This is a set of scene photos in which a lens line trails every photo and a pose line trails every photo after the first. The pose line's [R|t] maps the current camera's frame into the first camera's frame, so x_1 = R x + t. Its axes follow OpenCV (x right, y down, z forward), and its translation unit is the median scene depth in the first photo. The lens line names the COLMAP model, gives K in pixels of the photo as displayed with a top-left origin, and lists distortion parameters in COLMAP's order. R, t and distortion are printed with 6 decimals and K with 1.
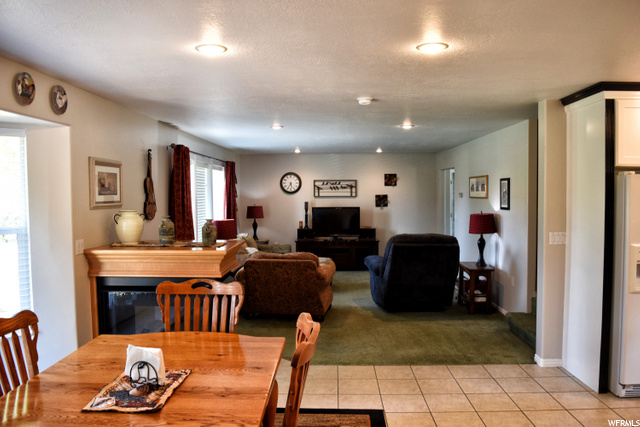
lens RADIAL K [[500.4, 0, 320.0], [0, 500.4, 213.5], [0, 0, 1]] dist [-0.088886, 0.009473]
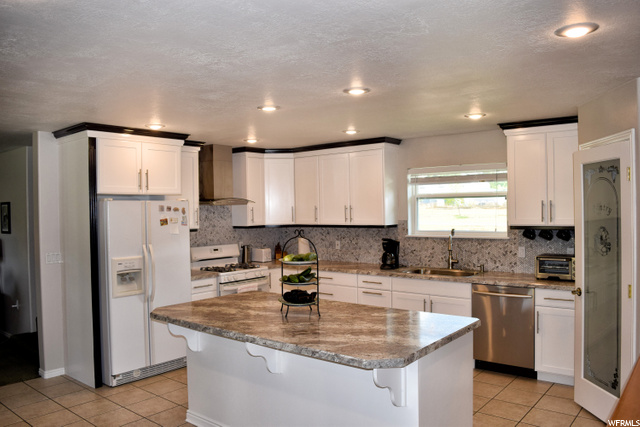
lens RADIAL K [[500.4, 0, 320.0], [0, 500.4, 213.5], [0, 0, 1]] dist [-0.088886, 0.009473]
pose [[0.614092, -0.008271, 0.789191, -0.005931], [0.043538, 0.998777, -0.023410, 0.002210], [-0.788033, 0.048736, 0.613701, -0.102314]]
